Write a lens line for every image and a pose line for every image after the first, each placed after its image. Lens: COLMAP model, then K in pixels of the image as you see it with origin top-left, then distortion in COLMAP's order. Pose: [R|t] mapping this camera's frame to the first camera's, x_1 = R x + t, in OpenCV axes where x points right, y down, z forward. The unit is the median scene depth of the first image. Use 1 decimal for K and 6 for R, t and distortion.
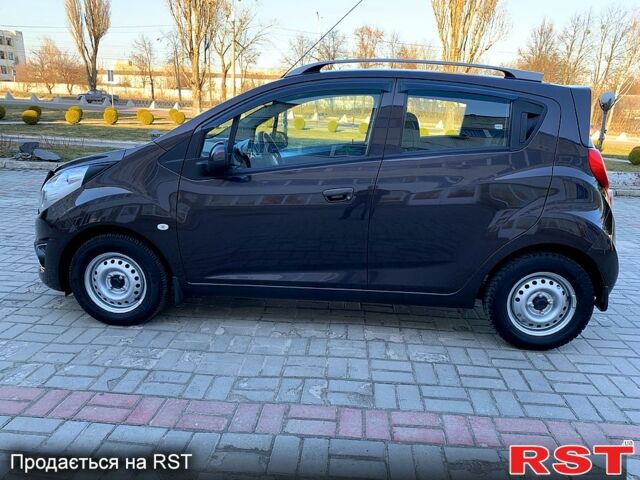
lens RADIAL K [[494.3, 0, 321.1], [0, 494.3, 274.5], [0, 0, 1]] dist [0.031217, -0.022873]
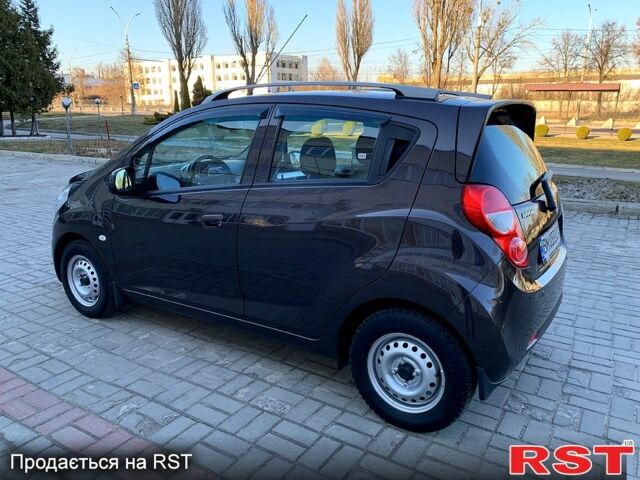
lens RADIAL K [[504.6, 0, 316.1], [0, 504.6, 263.9], [0, 0, 1]] dist [0.020101, -0.020021]
pose [[0.874220, 0.109145, -0.473103, 0.650481], [-0.126989, 0.991887, -0.005827, -0.087426], [0.468628, 0.065173, 0.880988, 0.189272]]
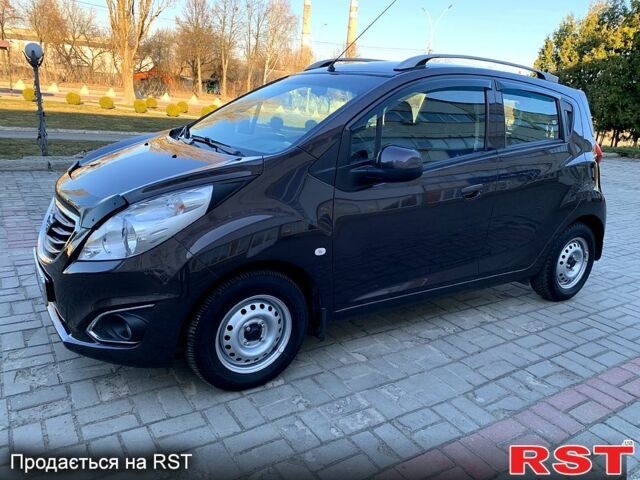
lens RADIAL K [[504.6, 0, 316.1], [0, 504.6, 263.9], [0, 0, 1]] dist [0.020101, -0.020021]
pose [[0.797634, -0.177233, 0.576514, -0.771561], [0.156861, 0.983917, 0.085454, -0.141267], [-0.582387, 0.022271, 0.812607, 0.318621]]
